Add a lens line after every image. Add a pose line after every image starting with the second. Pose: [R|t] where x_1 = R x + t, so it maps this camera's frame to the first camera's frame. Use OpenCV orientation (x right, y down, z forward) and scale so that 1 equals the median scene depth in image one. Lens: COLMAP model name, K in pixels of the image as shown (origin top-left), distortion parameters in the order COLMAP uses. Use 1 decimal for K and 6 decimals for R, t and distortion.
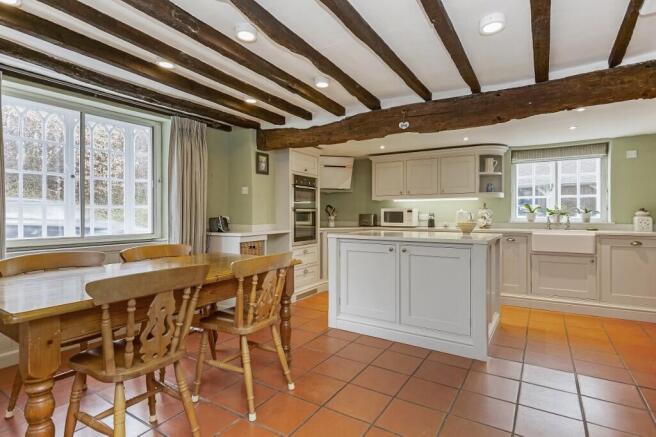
lens RADIAL K [[329.1, 0, 328.9], [0, 329.1, 214.6], [0, 0, 1]] dist [0.002325, 0.000699]
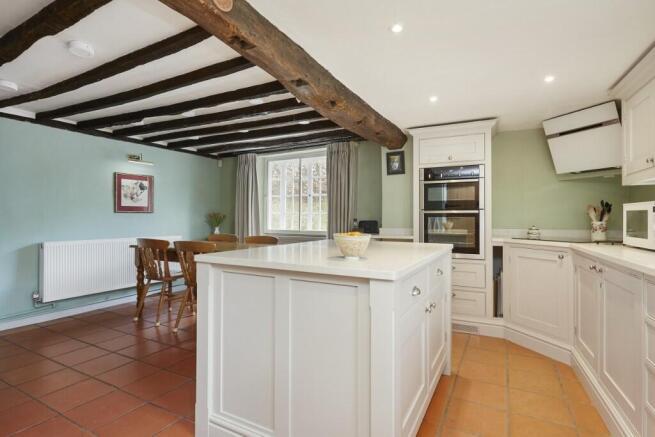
lens RADIAL K [[328.6, 0, 328.4], [0, 328.6, 214.6], [0, 0, 1]] dist [0.002325, 0.000699]
pose [[0.082660, -0.008000, -0.996546, 0.708194], [-0.003793, 0.999958, -0.008342, 0.000805], [0.996571, 0.004469, 0.082626, 0.723006]]
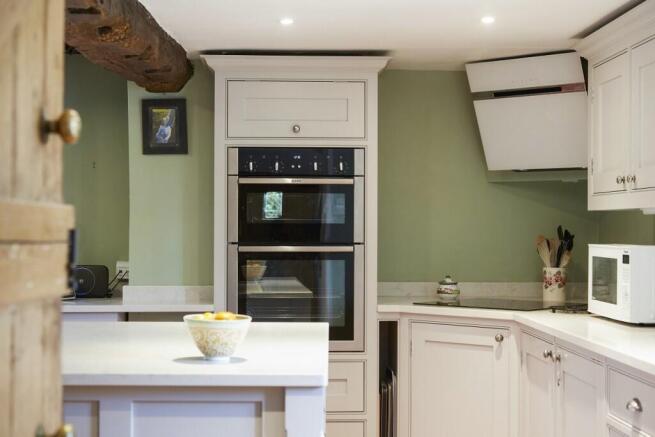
lens RADIAL K [[1131.8, 0, 327.5], [0, 1131.8, 218.5], [0, 0, 1]] dist [-0.027717, -0.157848]
pose [[0.546332, -0.000823, -0.837568, 0.993912], [-0.006727, 0.999963, -0.005371, -0.041055], [0.837542, 0.008569, 0.546306, 0.434223]]
